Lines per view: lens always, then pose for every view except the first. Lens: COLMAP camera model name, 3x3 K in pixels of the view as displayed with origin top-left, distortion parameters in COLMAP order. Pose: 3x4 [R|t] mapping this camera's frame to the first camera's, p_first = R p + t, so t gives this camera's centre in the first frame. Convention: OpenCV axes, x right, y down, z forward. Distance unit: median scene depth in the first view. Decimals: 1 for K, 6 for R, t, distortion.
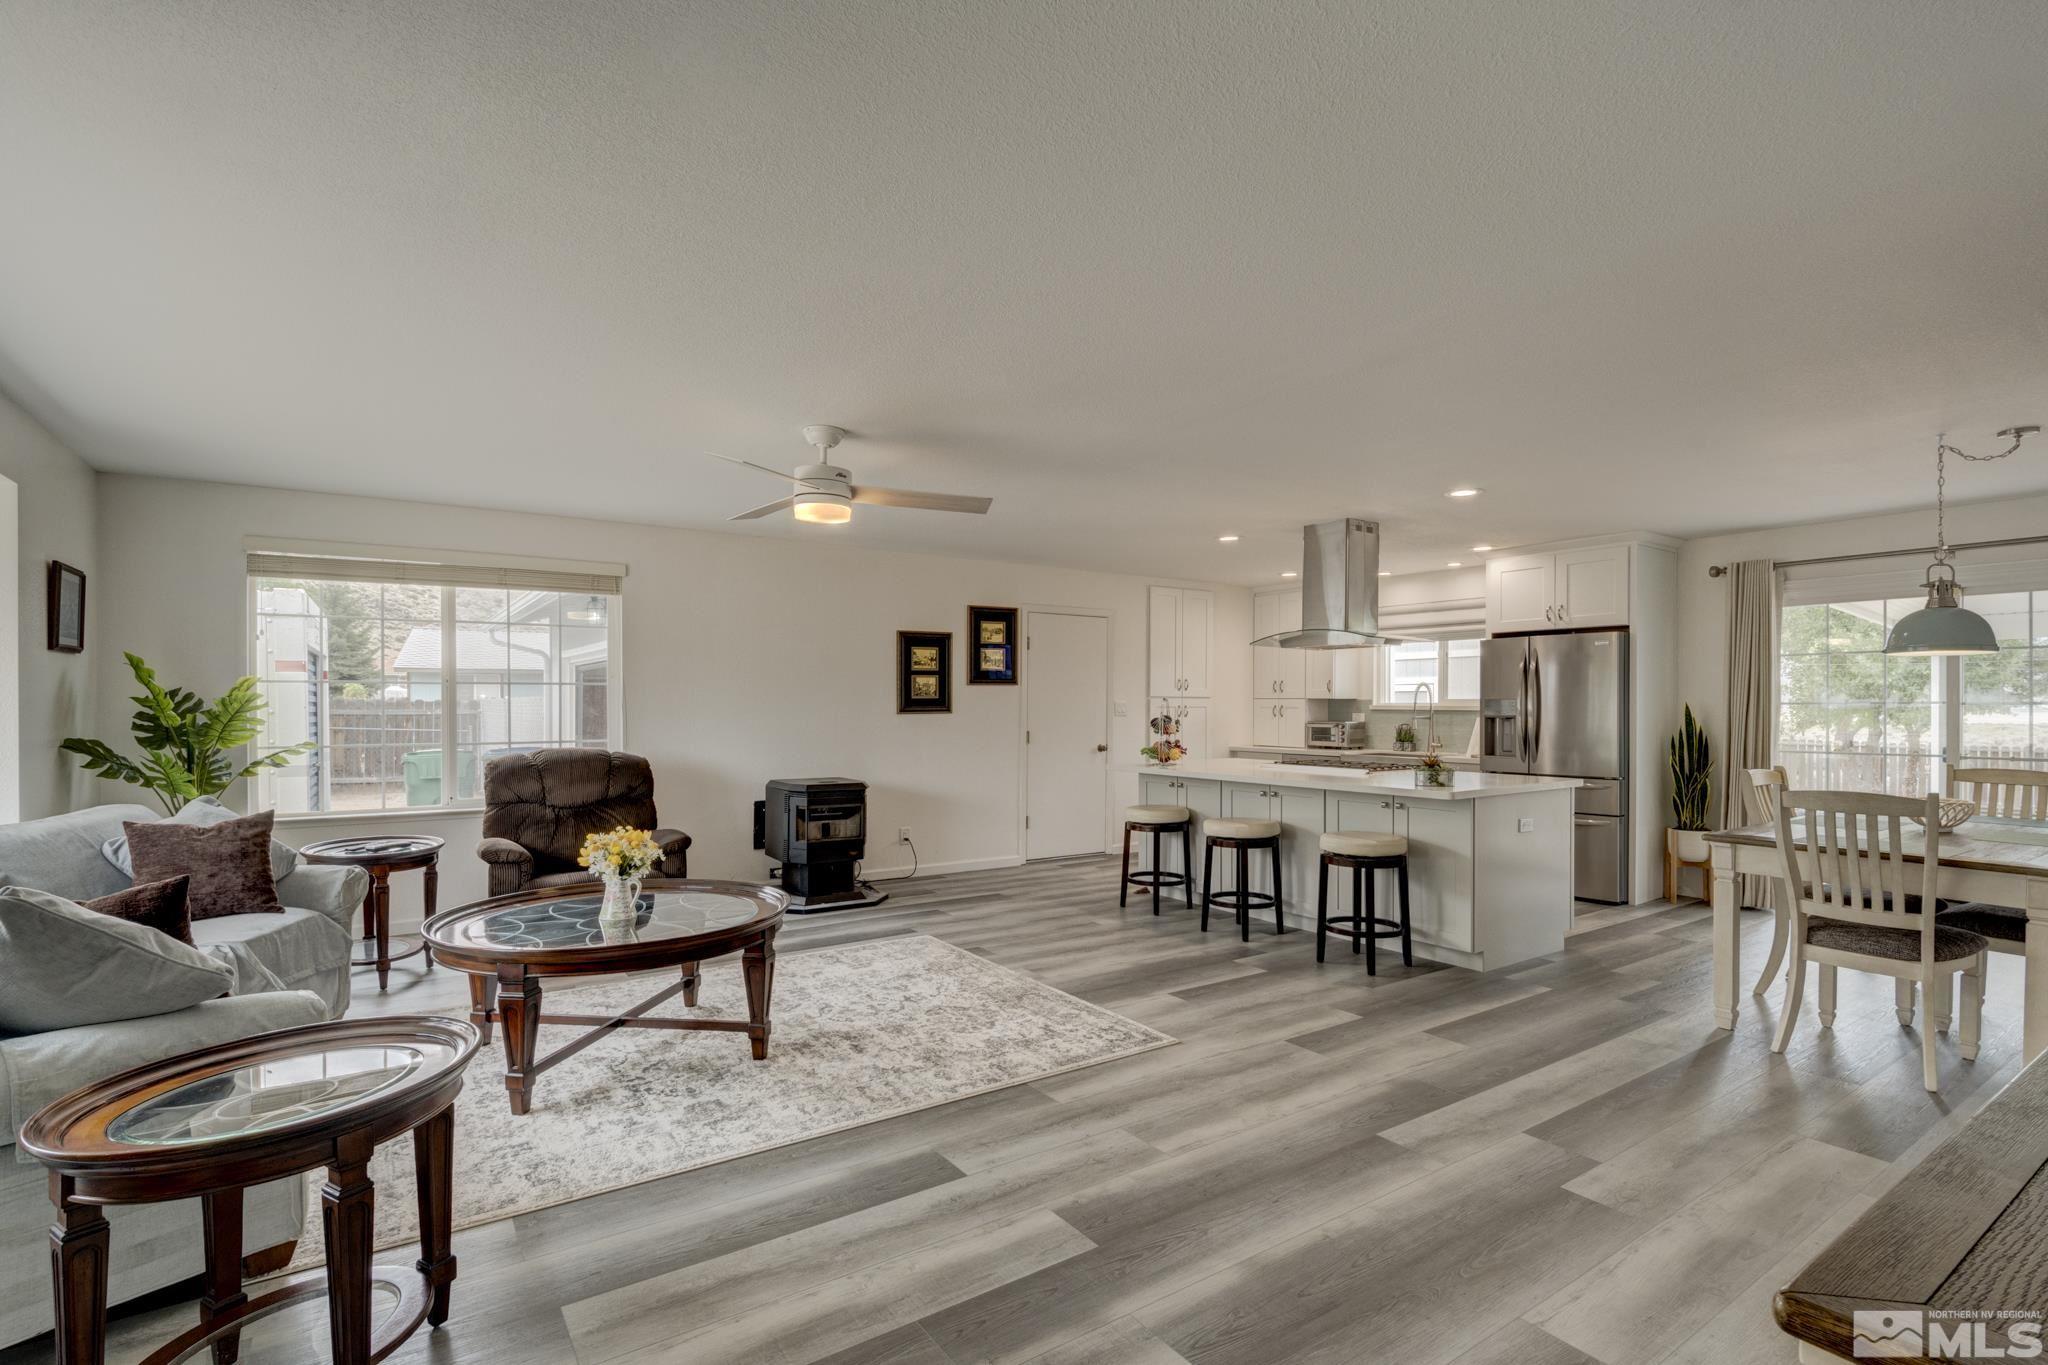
lens RADIAL K [[947.0, 0, 1023.5], [0, 947.0, 703.4], [0, 0, 1]] dist [0.000358, -0.003797]
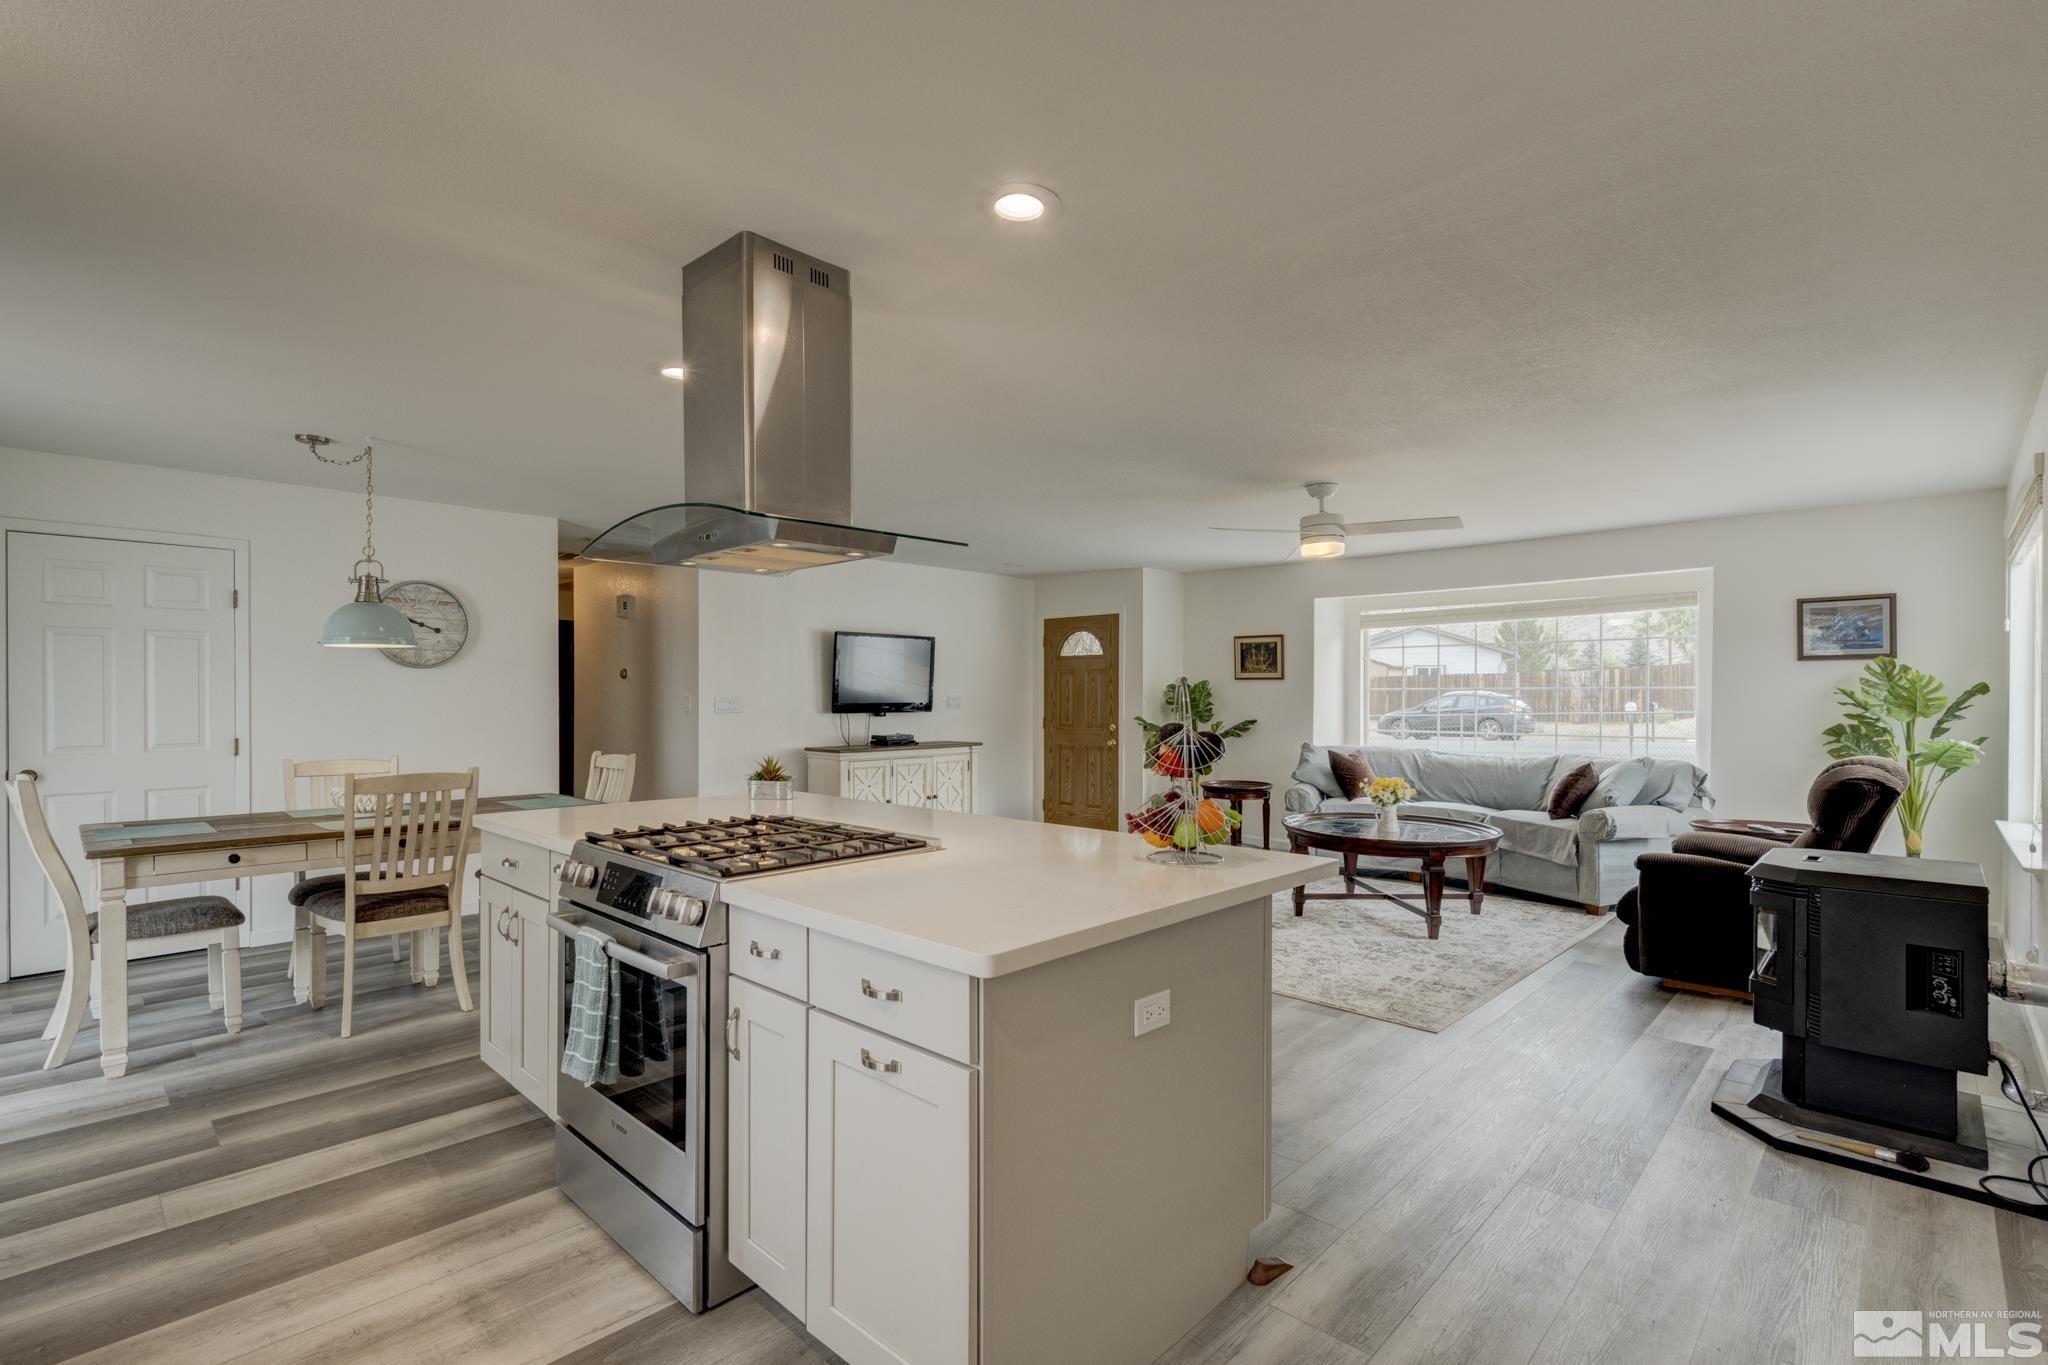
lens RADIAL K [[947.0, 0, 996.3], [0, 947.0, 696.5], [0, 0, 1]] dist [0.000358, -0.003797]
pose [[-0.983600, 0.006657, -0.180239, 0.471581], [0.006084, 0.999975, 0.003728, -0.013066], [0.180259, 0.002570, -0.983616, 2.231868]]
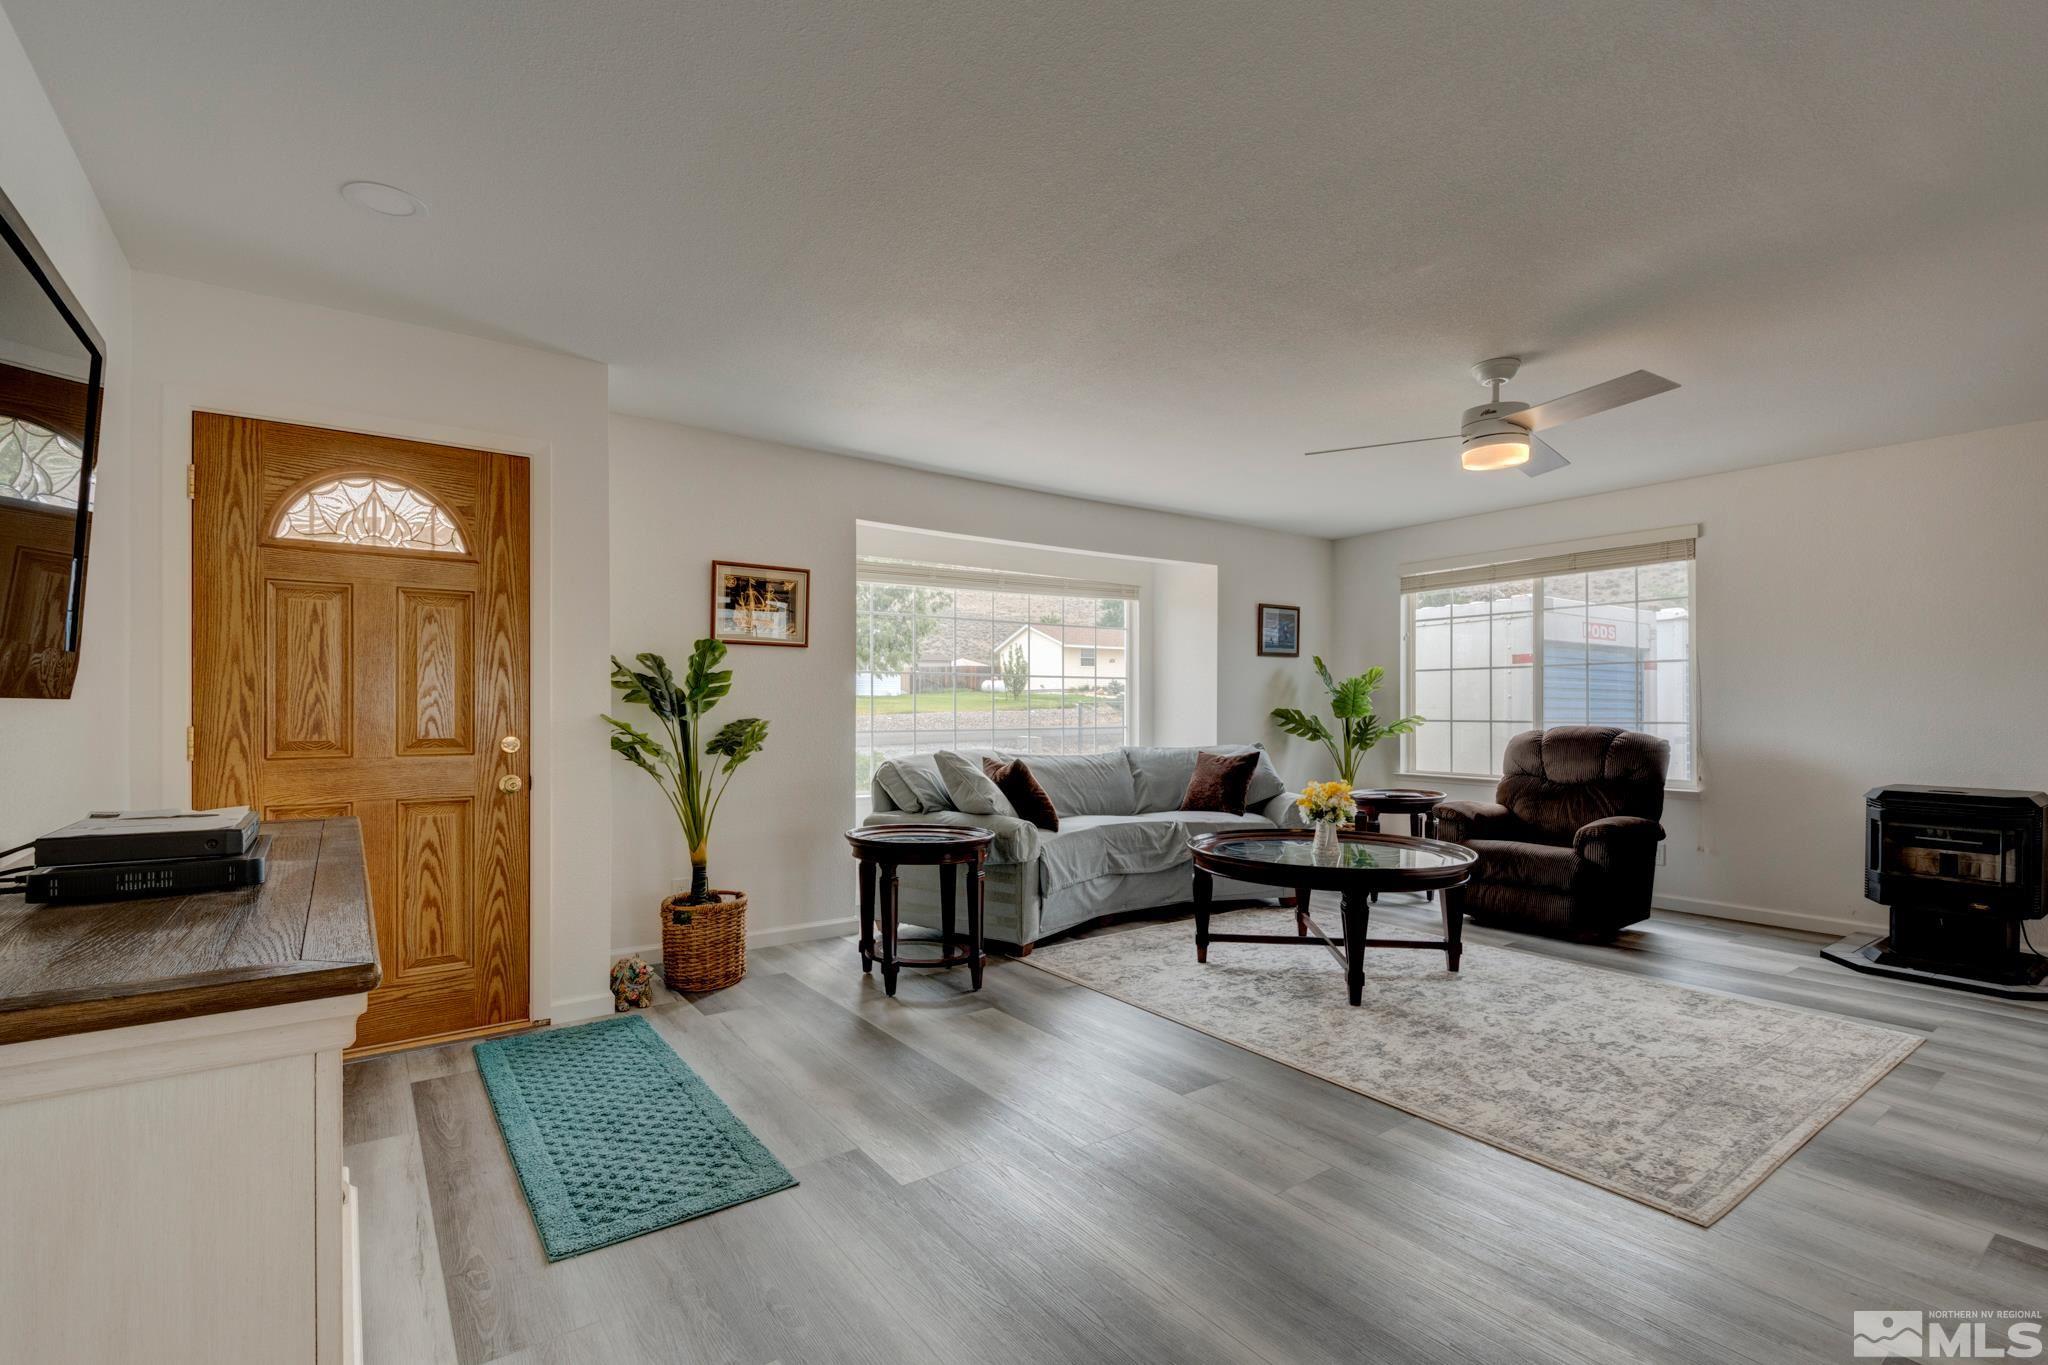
lens RADIAL K [[947.0, 0, 1028.6], [0, 947.0, 717.6], [0, 0, 1]] dist [-0.001925, -0.002333]
pose [[0.034075, 0.011374, -0.999355, 0.680968], [0.000937, 0.999934, 0.011412, 0.035323], [0.999419, -0.001326, 0.034062, 0.528178]]
